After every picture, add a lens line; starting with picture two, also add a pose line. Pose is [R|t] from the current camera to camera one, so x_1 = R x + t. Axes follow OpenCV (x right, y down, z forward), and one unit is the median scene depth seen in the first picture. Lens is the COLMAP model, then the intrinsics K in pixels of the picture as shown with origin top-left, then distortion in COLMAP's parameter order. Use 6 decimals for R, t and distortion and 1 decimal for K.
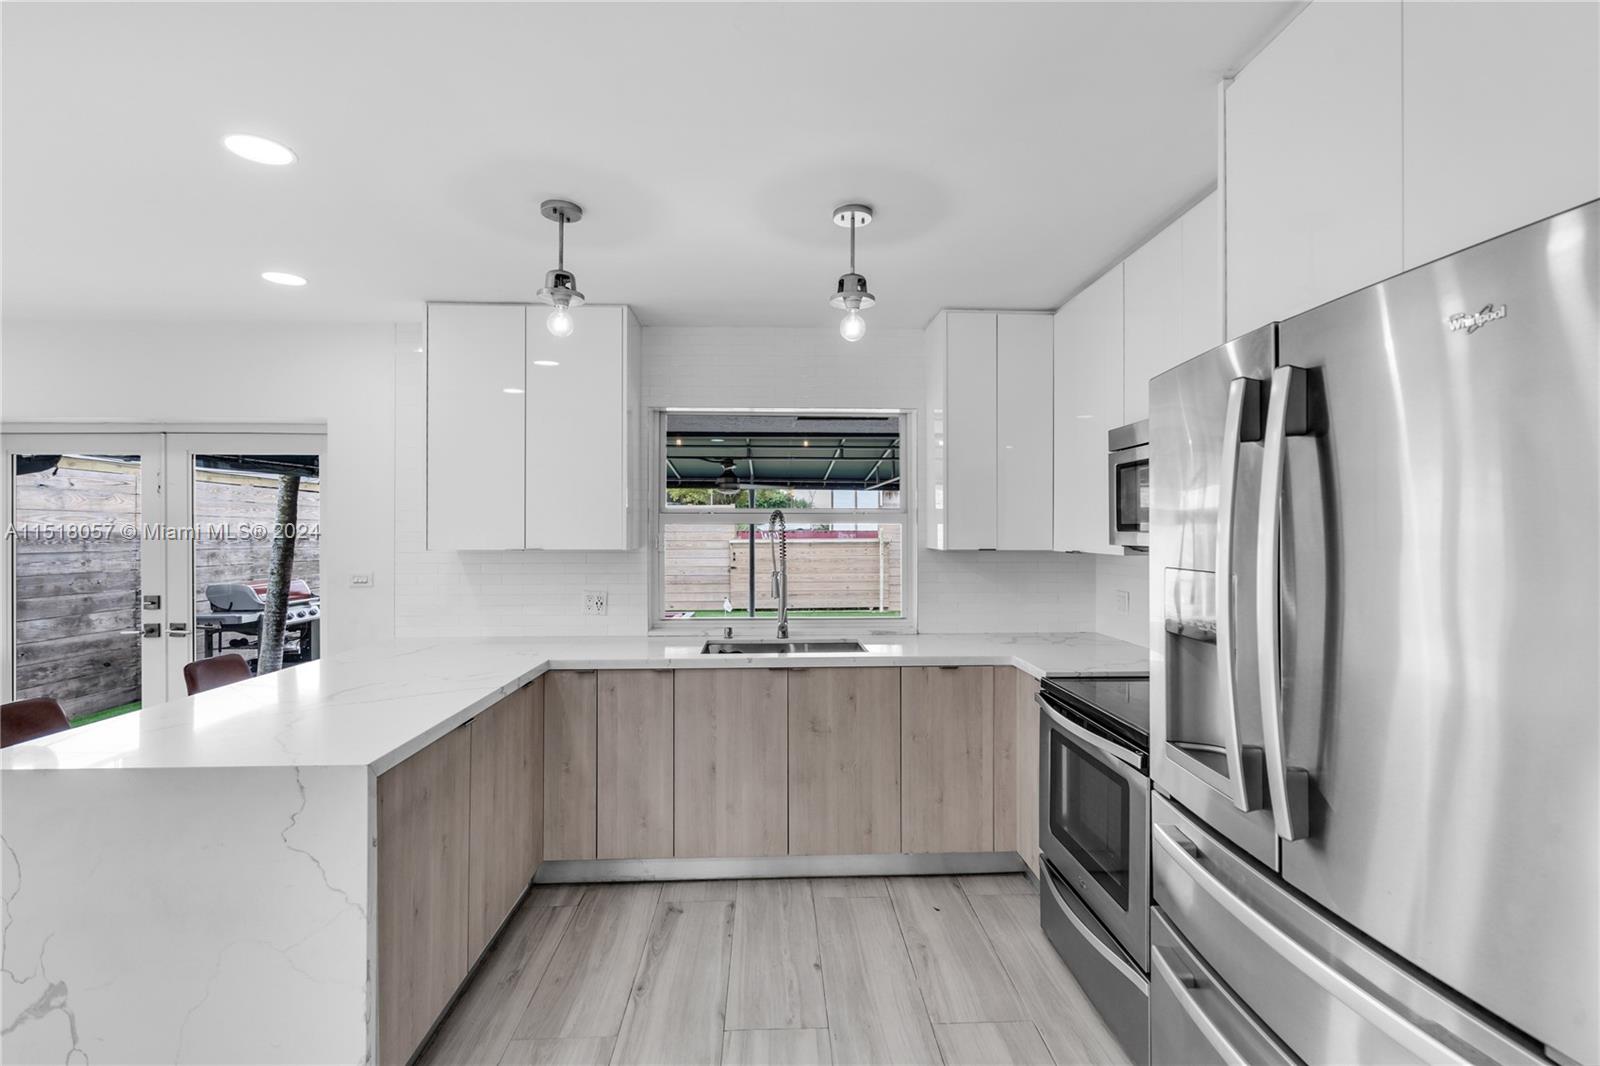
lens RADIAL K [[752.1, 0, 779.4], [0, 752.1, 531.1], [0, 0, 1]] dist [0.030457, 0.000292]
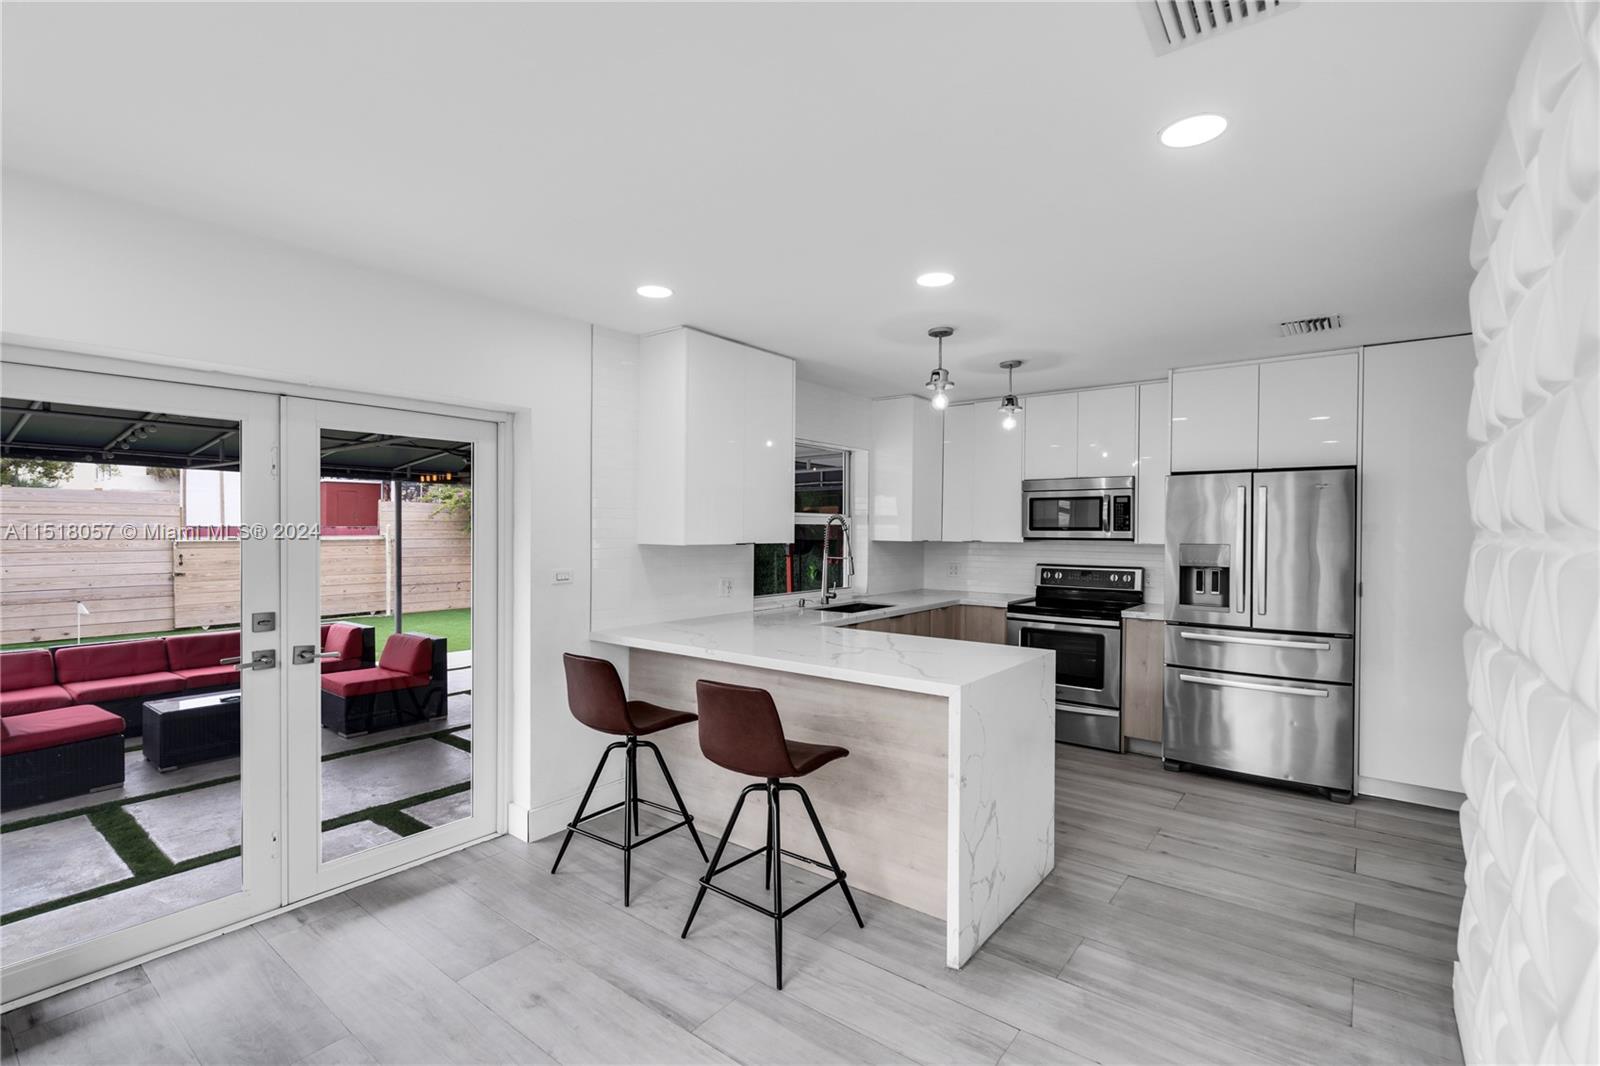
lens RADIAL K [[738.0, 0, 800.0], [0, 738.0, 533.0], [0, 0, 1]] dist [0.001959, 0.000143]
pose [[0.627917, -0.000178, 0.778280, -0.565917], [-0.004799, 0.999980, 0.004101, 0.000748], [-0.778265, -0.006310, 0.627904, 0.079369]]
